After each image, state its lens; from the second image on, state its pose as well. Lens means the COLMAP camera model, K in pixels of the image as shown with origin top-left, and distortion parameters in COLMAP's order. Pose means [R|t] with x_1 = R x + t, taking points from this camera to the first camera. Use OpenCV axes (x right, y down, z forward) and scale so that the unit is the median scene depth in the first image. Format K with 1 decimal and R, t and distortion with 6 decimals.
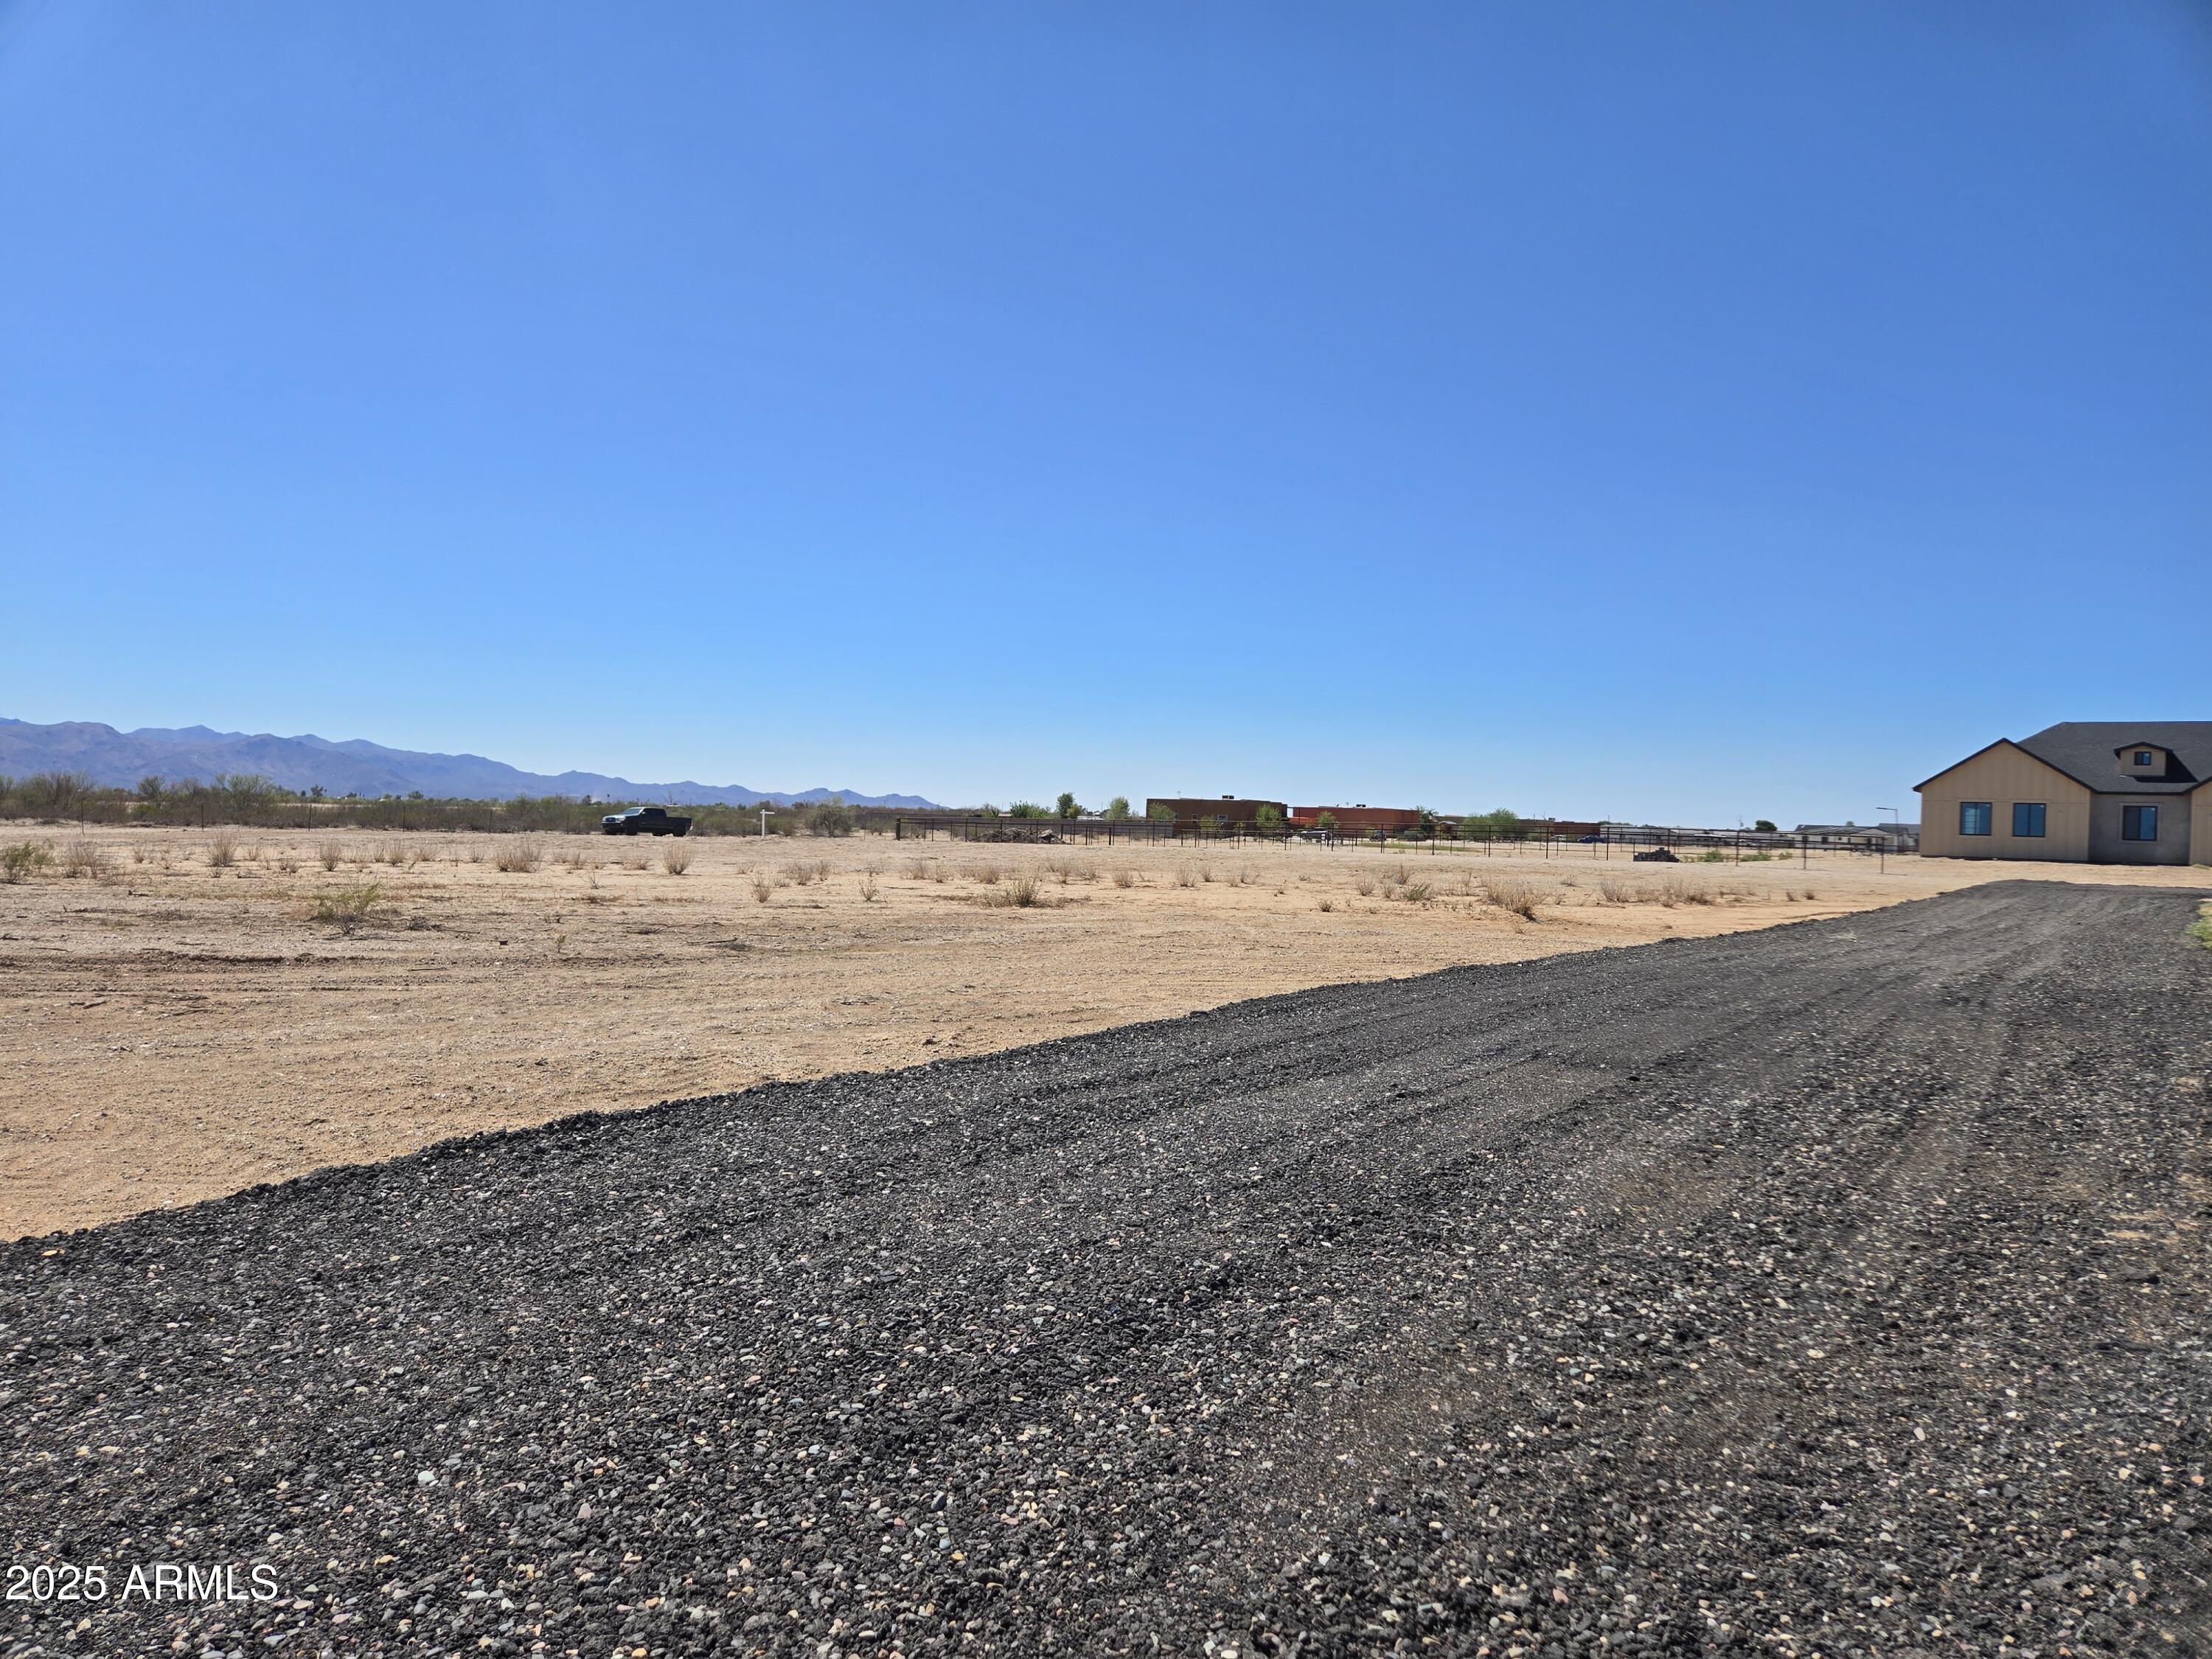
lens RADIAL K [[1491.3, 0, 1104.9], [0, 1491.3, 810.3], [0, 0, 1]] dist [0.078593, -0.061920]
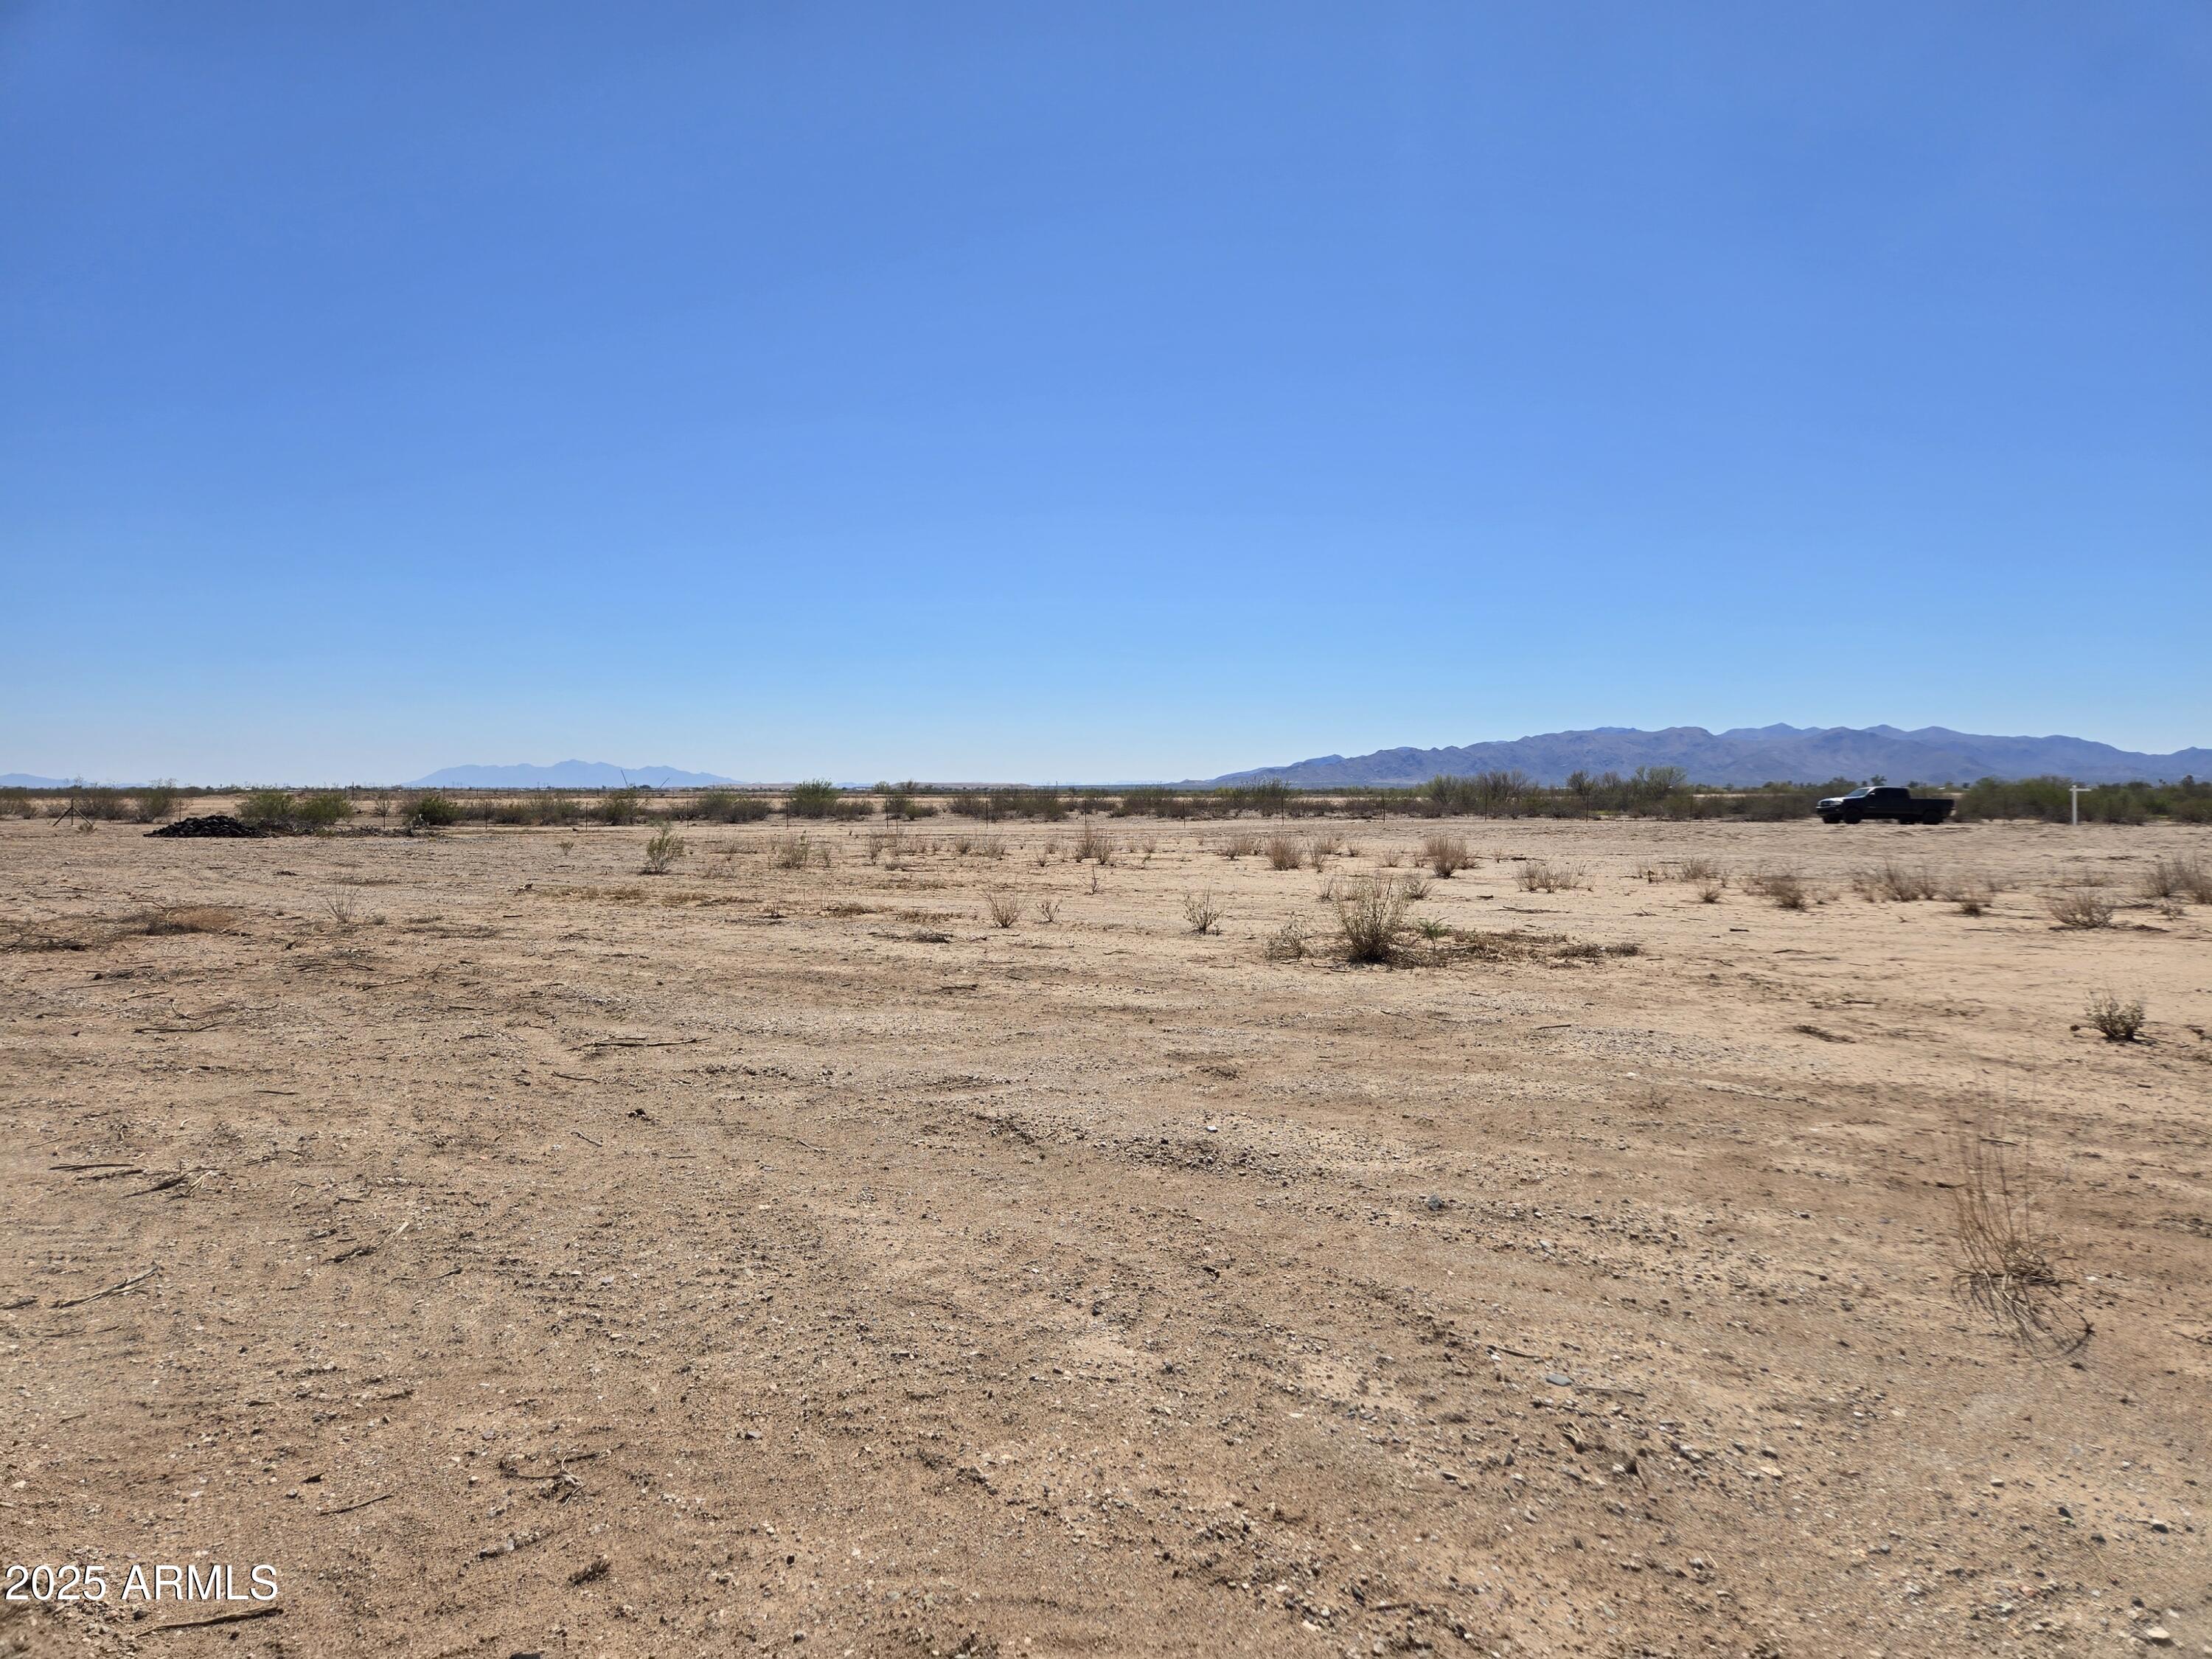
lens RADIAL K [[1491.3, 0, 1108.3], [0, 1491.3, 799.9], [0, 0, 1]] dist [0.078593, -0.061920]
pose [[0.569151, -0.021336, -0.821956, 0.839434], [0.020886, 0.999716, -0.011488, 0.044758], [0.821968, -0.010629, 0.569435, 1.887949]]
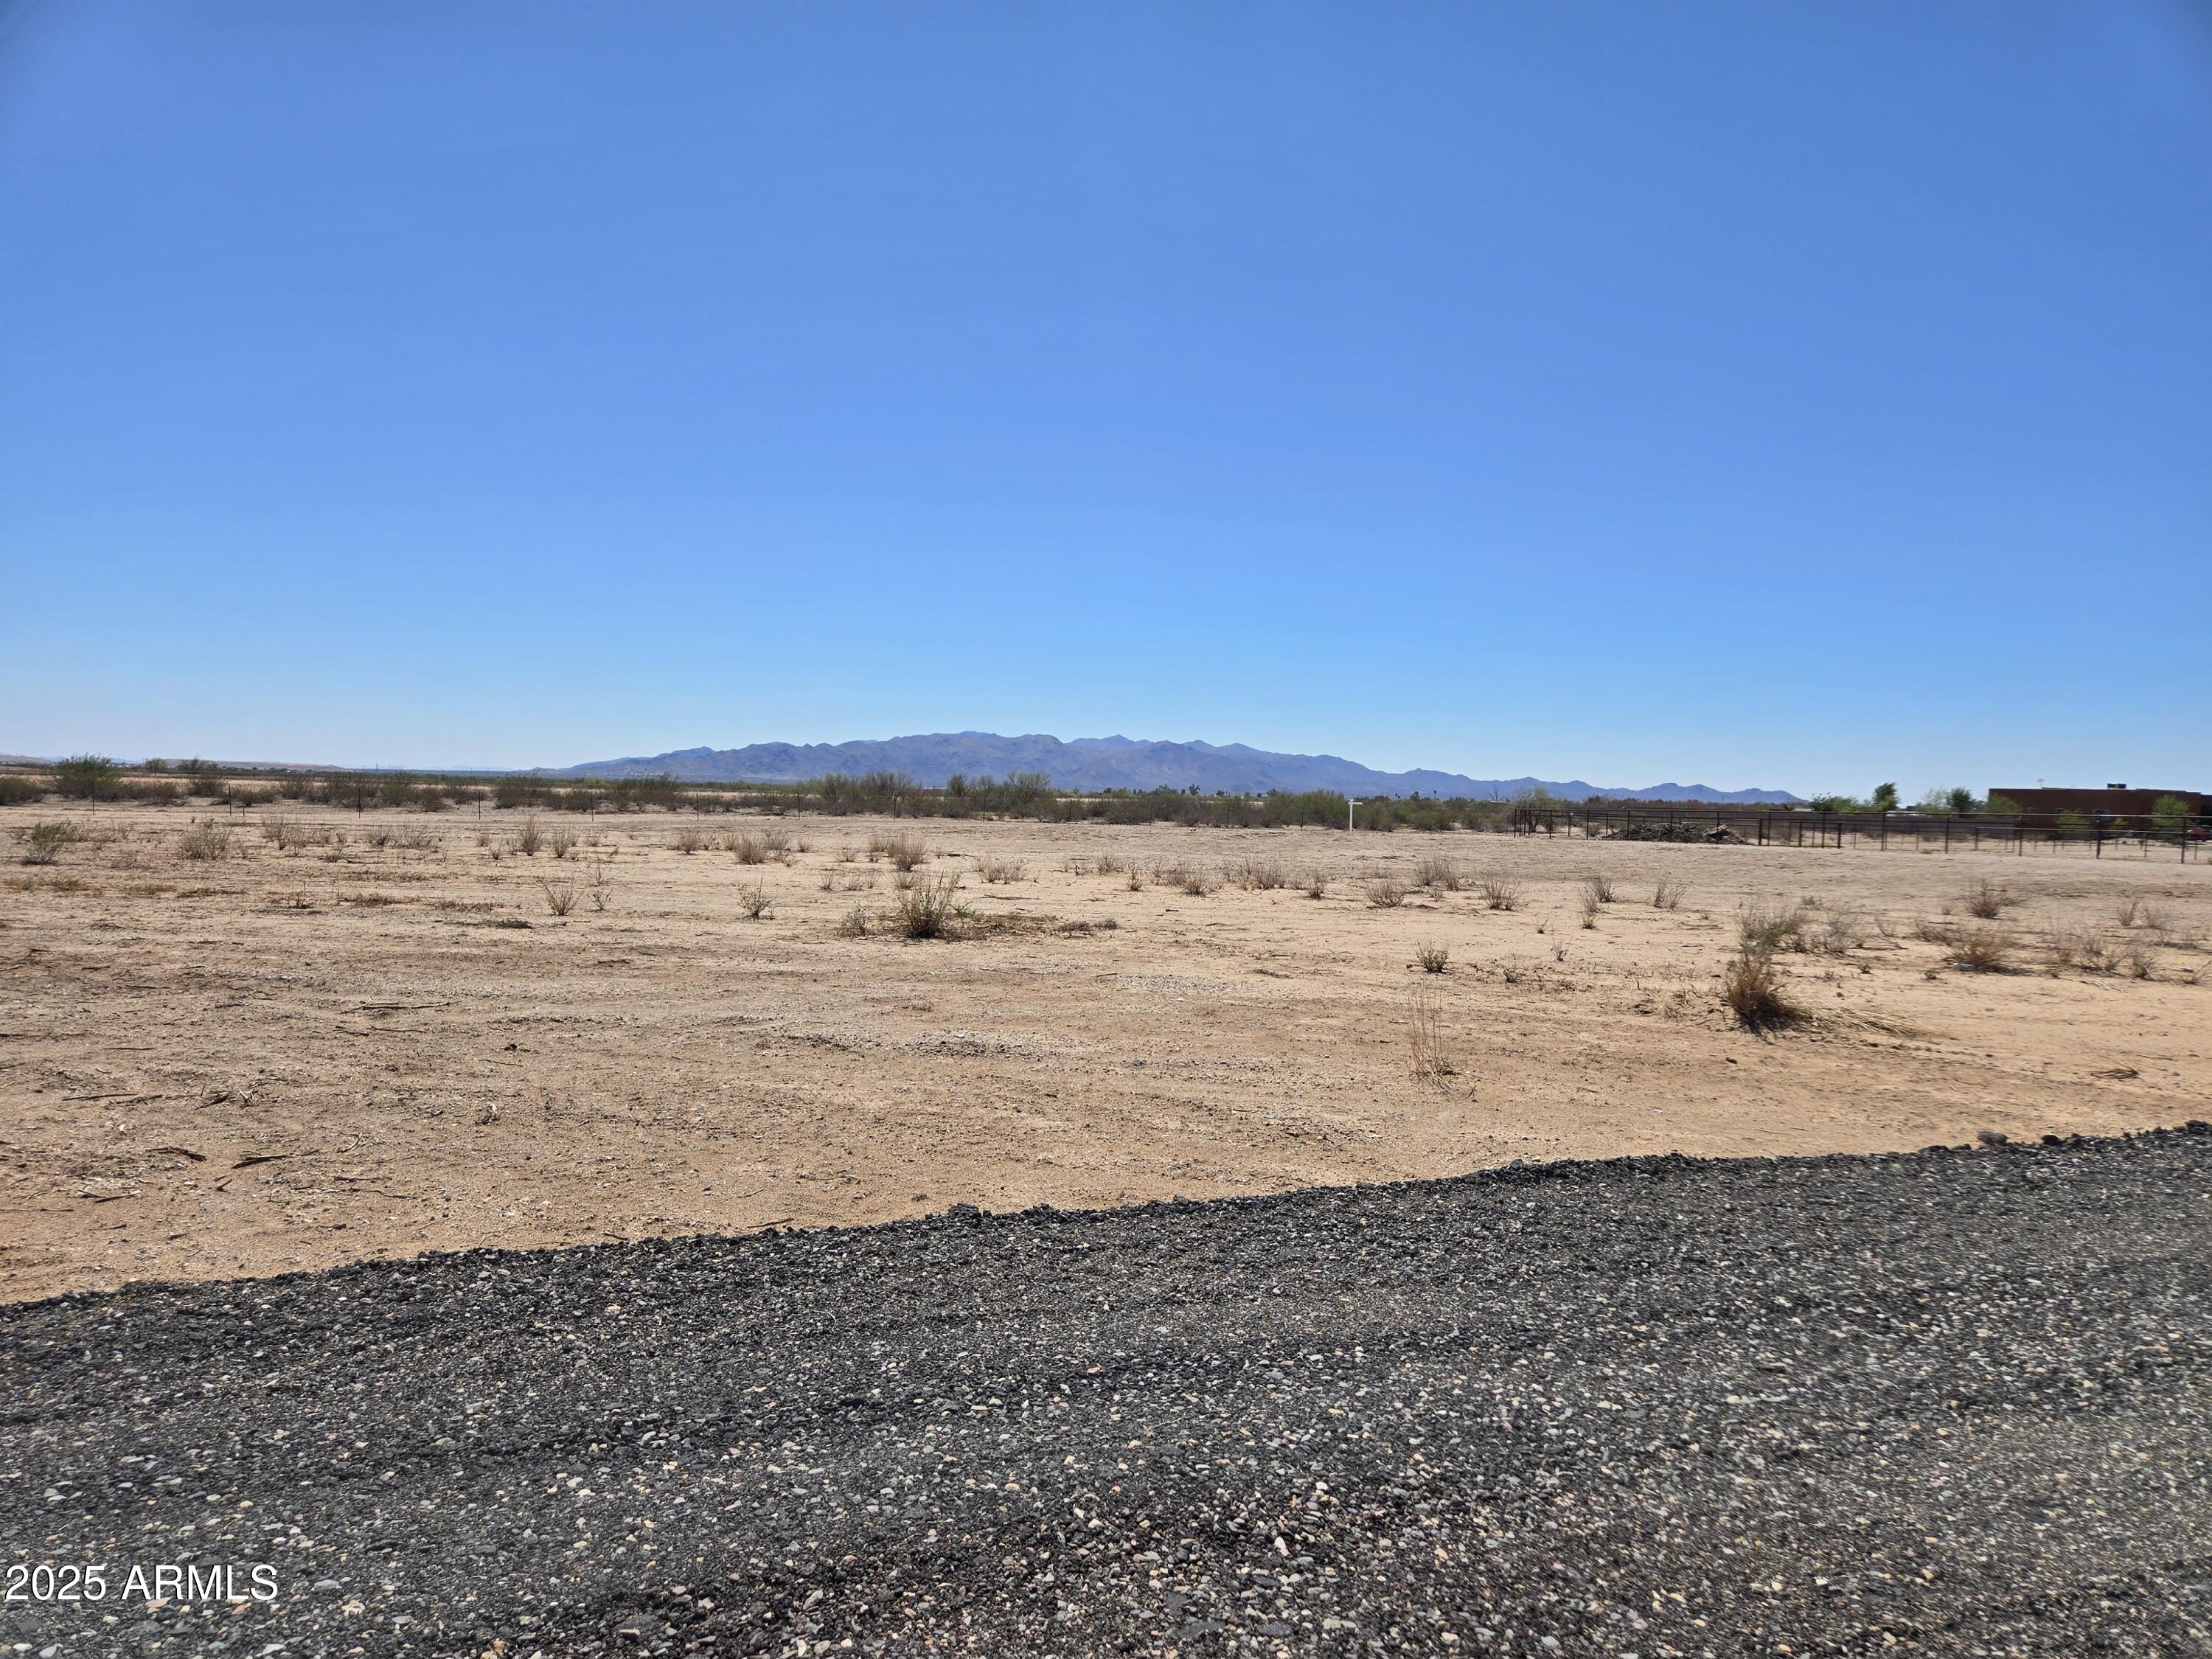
lens RADIAL K [[1491.3, 0, 1121.4], [0, 1491.3, 843.1], [0, 0, 1]] dist [0.078593, -0.061920]
pose [[0.856514, 0.013181, -0.515955, 0.906644], [-0.000831, 0.999708, 0.024161, 0.034909], [0.516123, -0.020265, 0.856275, 1.523406]]
